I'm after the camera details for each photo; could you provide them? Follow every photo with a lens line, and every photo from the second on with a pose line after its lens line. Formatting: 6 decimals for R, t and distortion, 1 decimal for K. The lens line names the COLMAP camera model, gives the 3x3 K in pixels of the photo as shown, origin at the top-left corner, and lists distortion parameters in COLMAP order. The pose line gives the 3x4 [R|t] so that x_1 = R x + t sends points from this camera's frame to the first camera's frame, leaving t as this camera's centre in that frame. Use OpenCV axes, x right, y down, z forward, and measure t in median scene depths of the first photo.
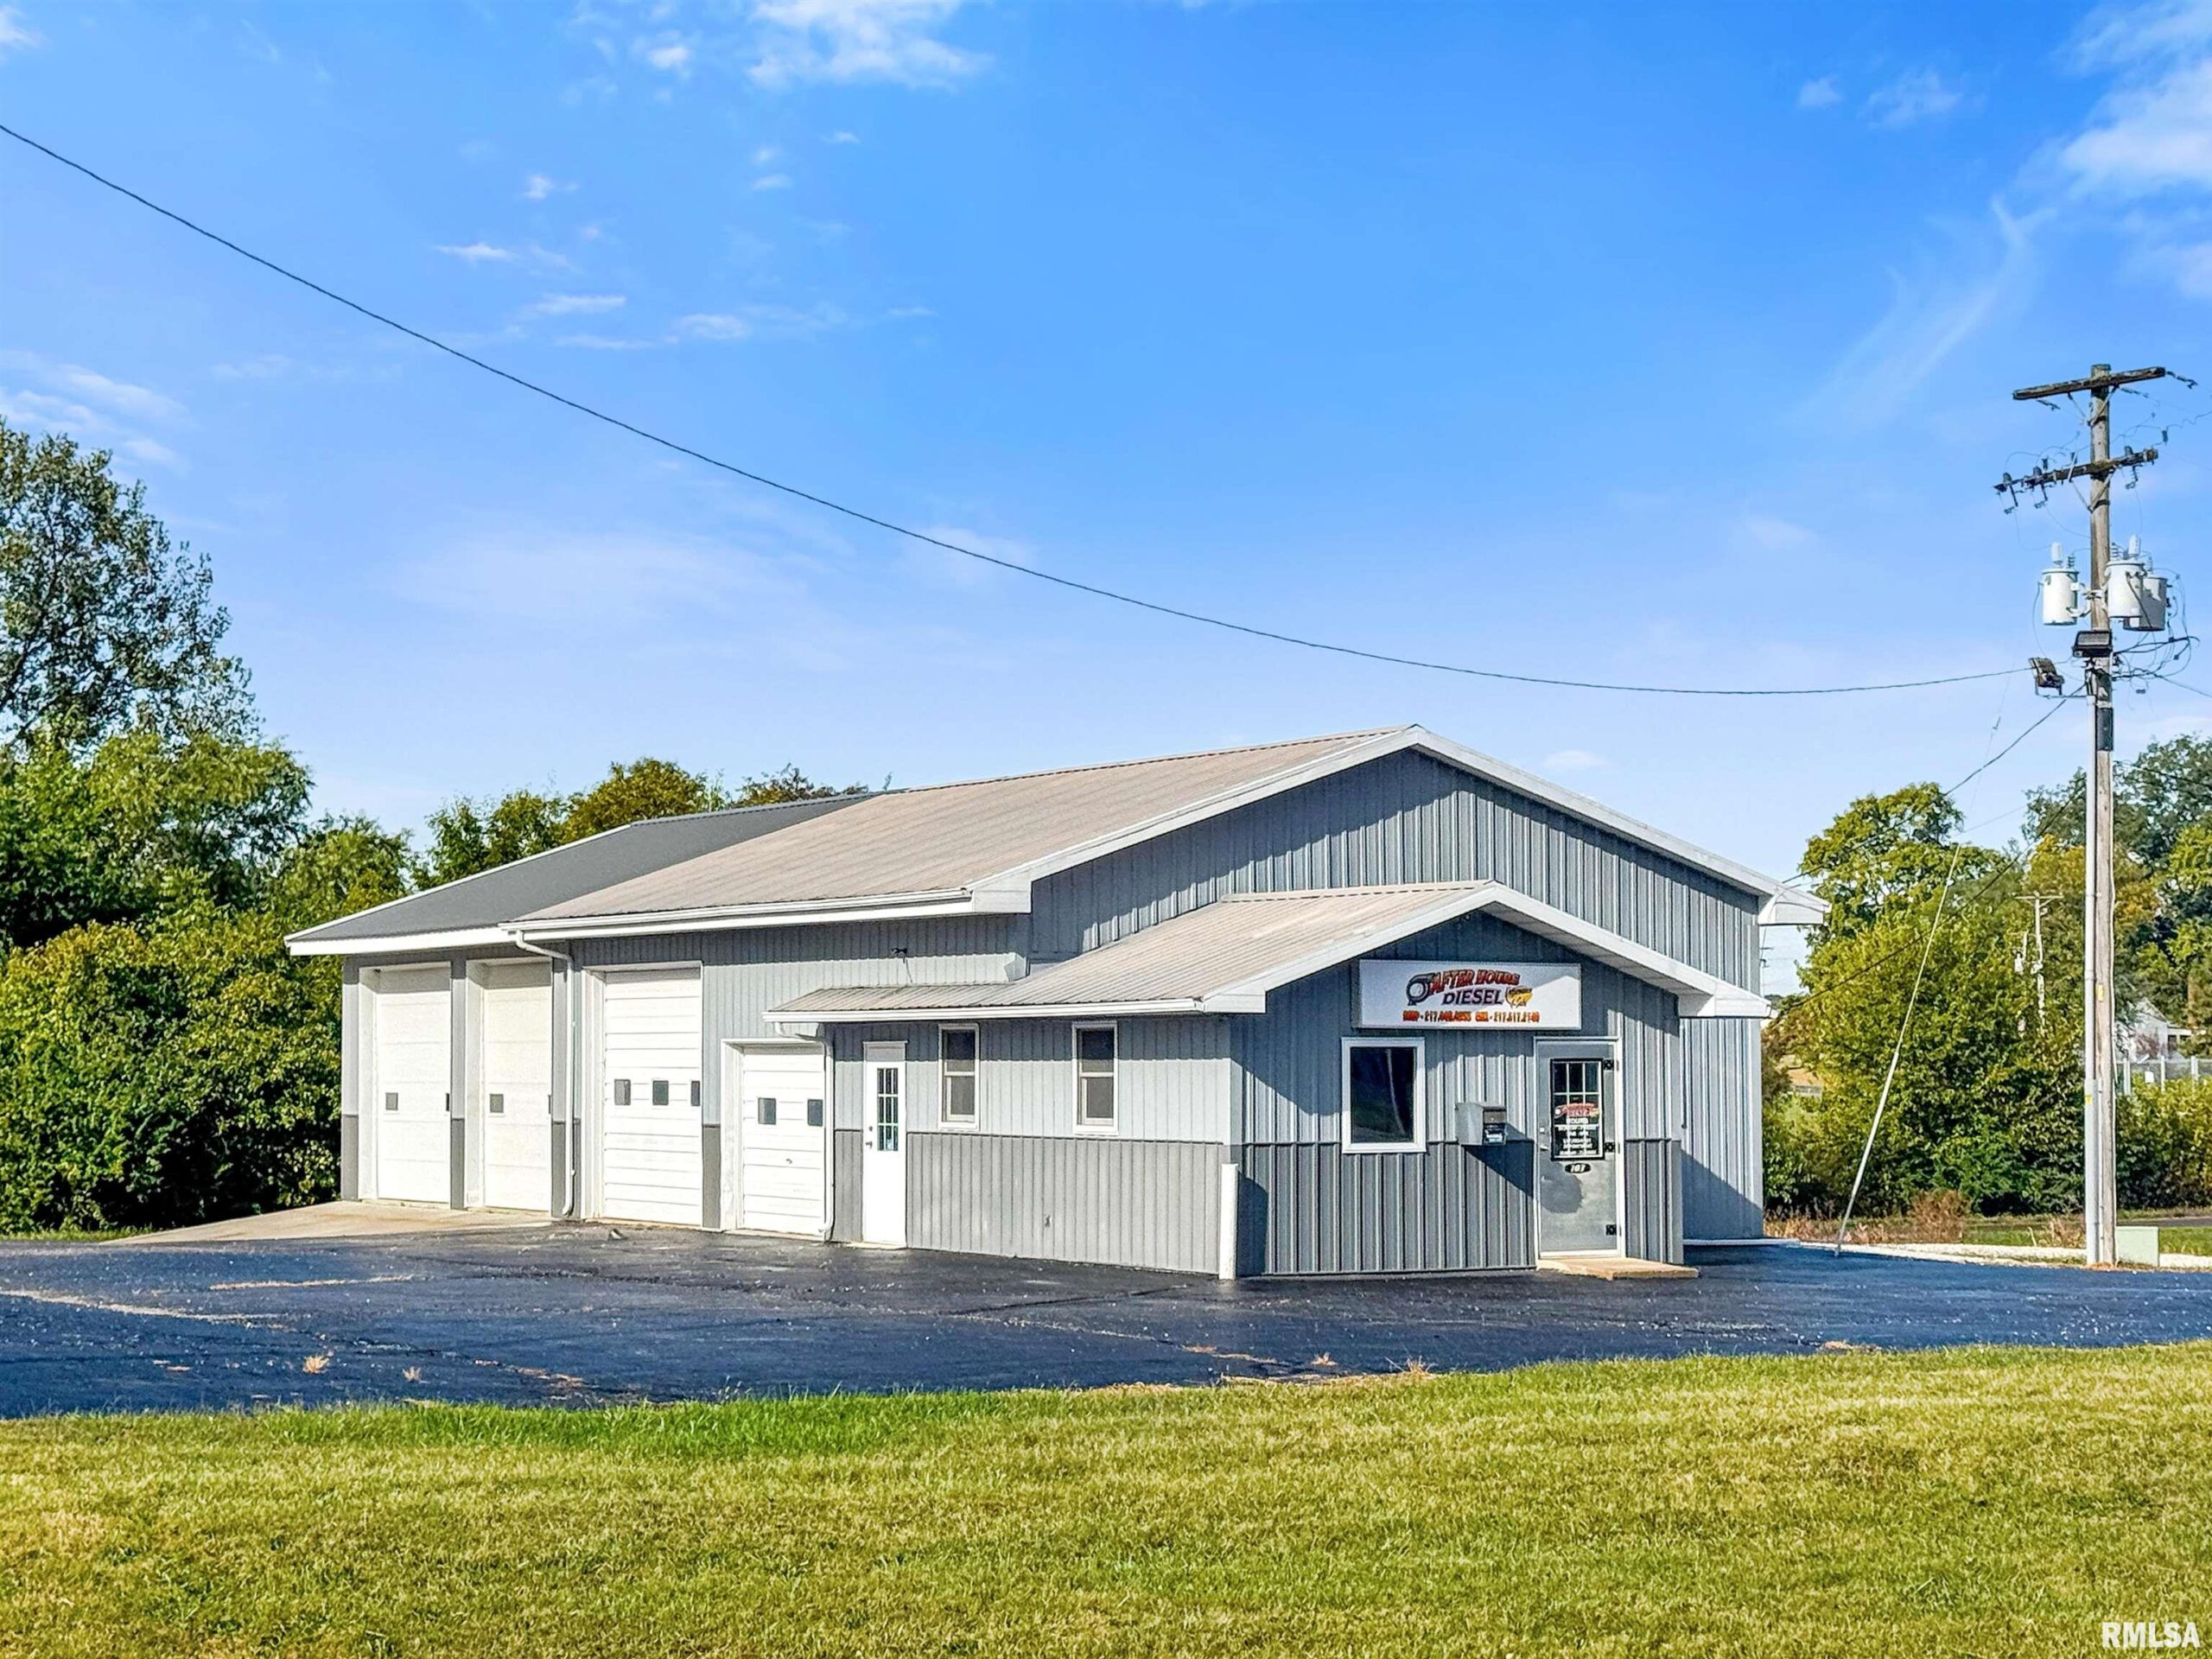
lens RADIAL K [[4375.8, 0, 1106.0], [0, 4375.8, 829.5], [0, 0, 1]] dist [0.124205, 0.195698]
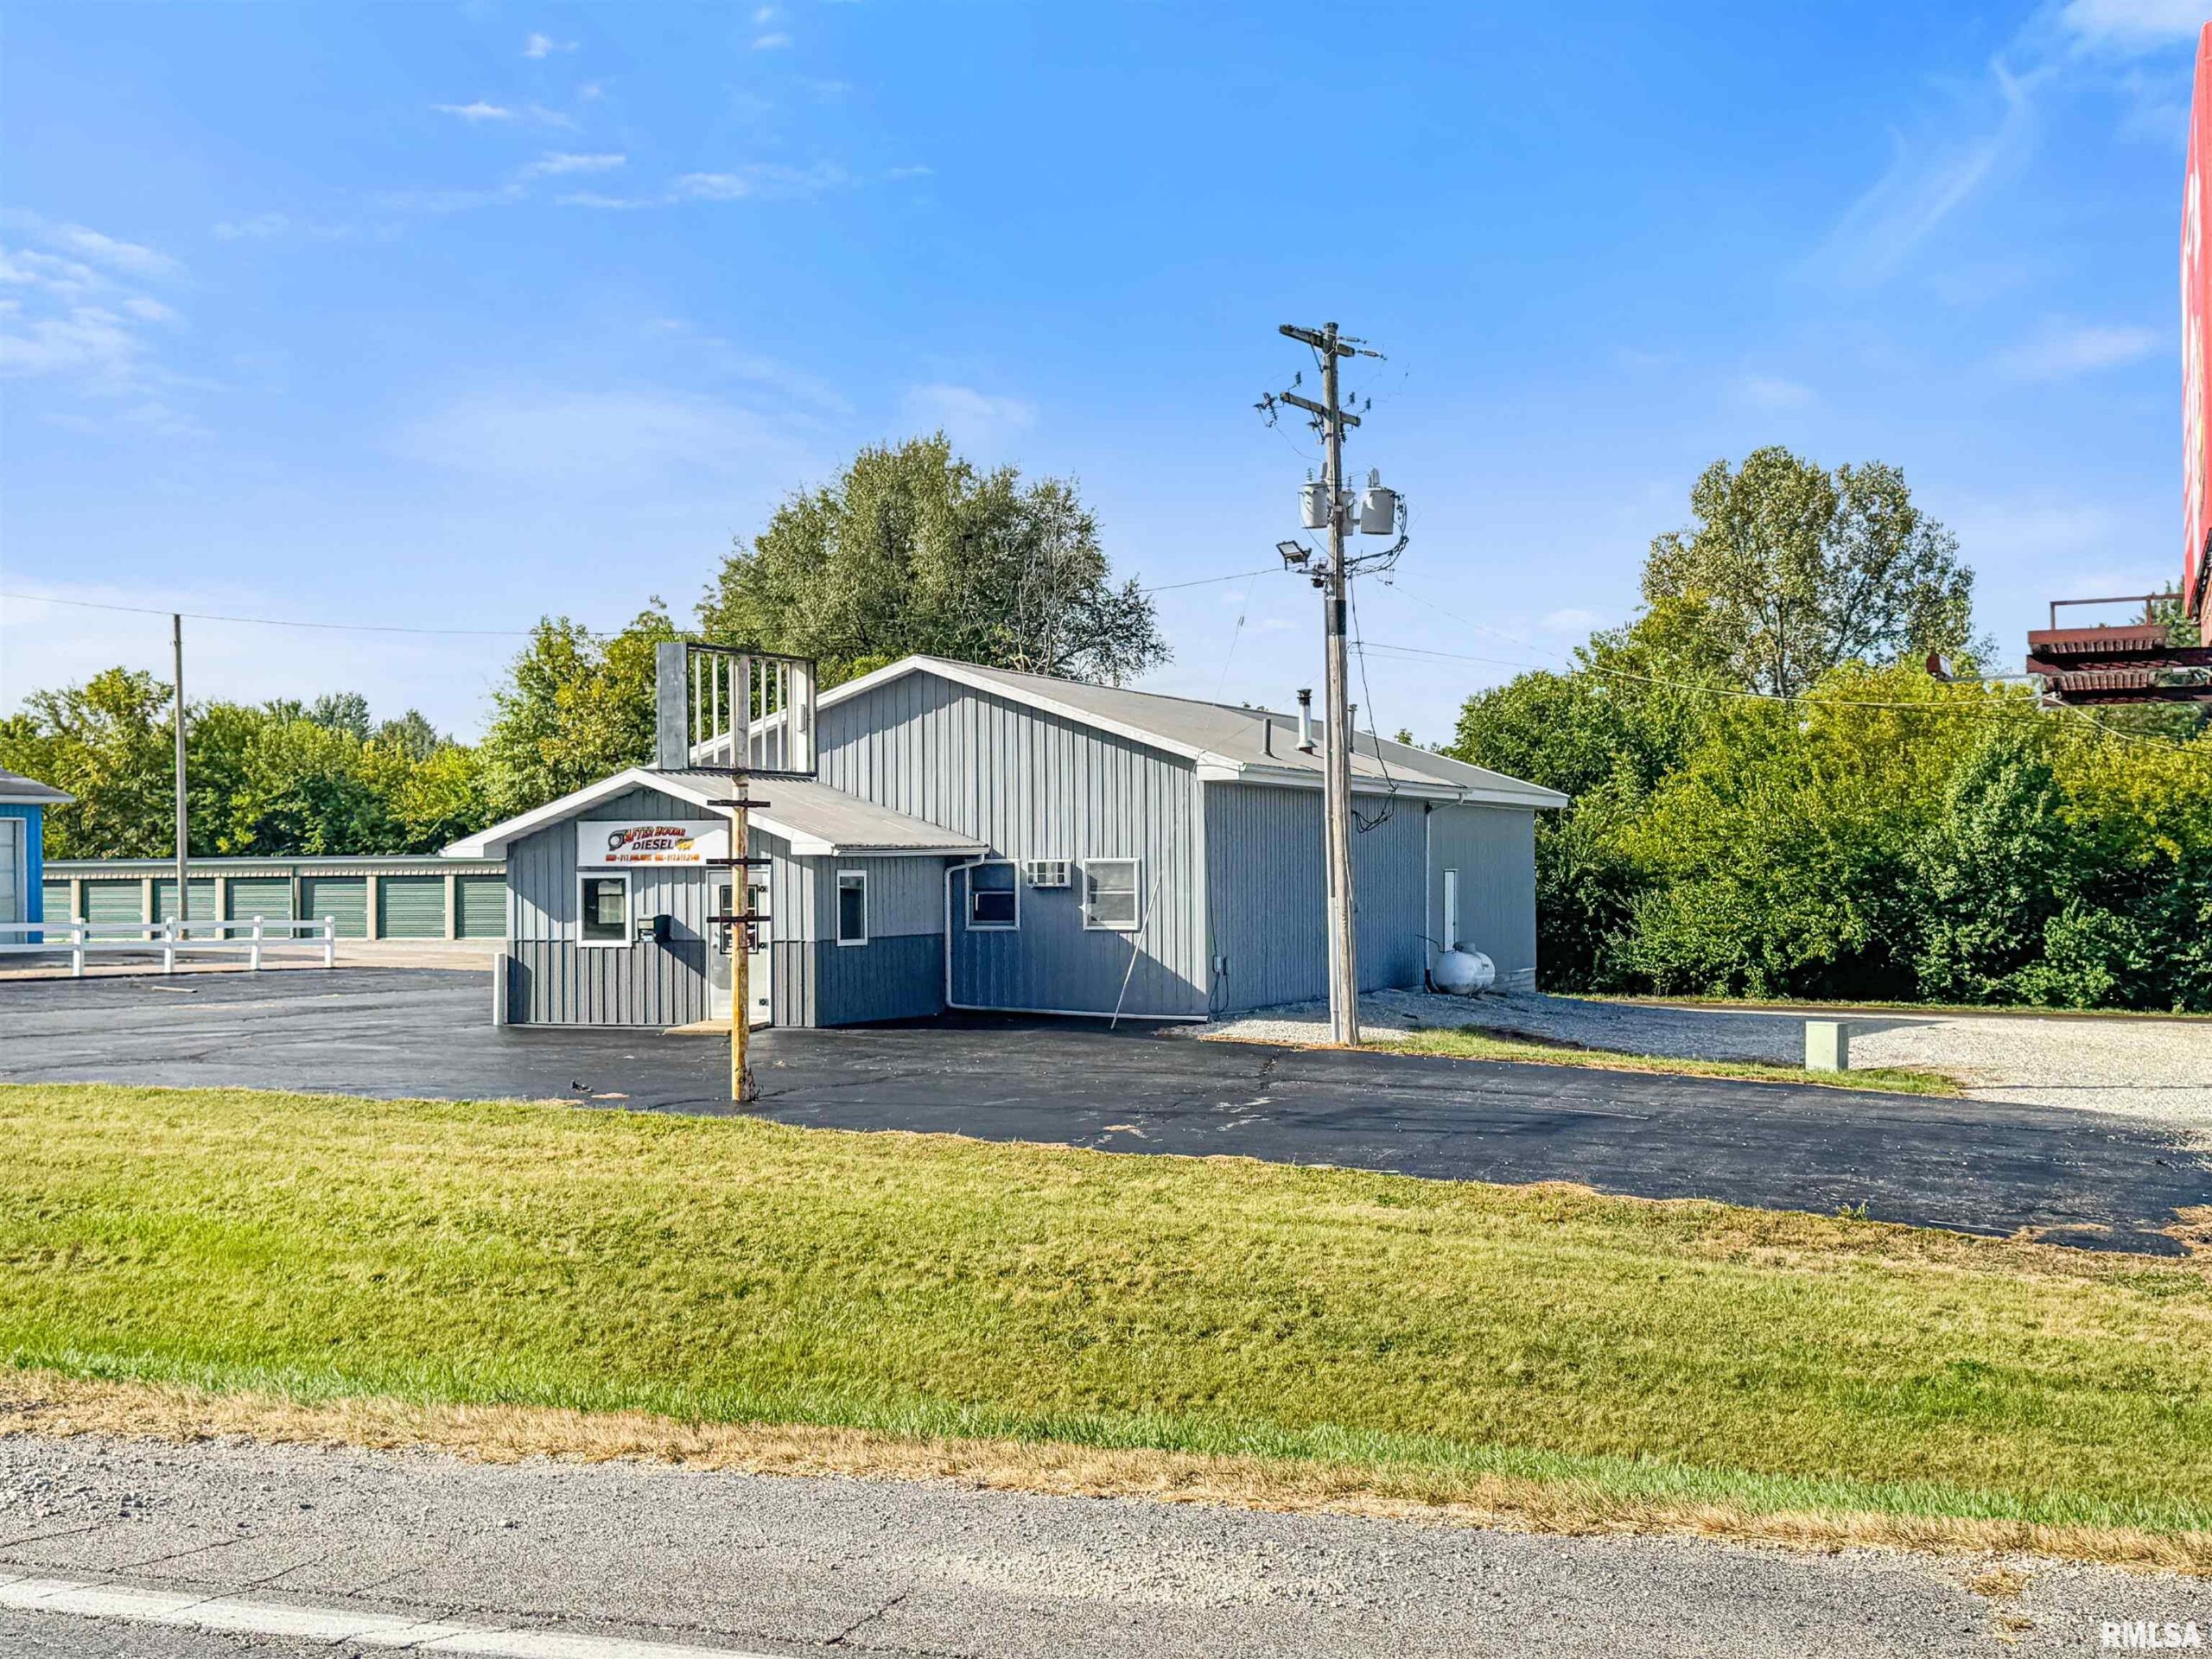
lens RADIAL K [[2658.6, 0, 1106.0], [0, 2658.6, 829.5], [0, 0, 1]] dist [0.076758, 0.009563]
pose [[0.621564, -0.015822, -0.783204, 0.808440], [0.047527, 0.998716, 0.017542, 0.021953], [0.781920, -0.048127, 0.621518, 0.498542]]
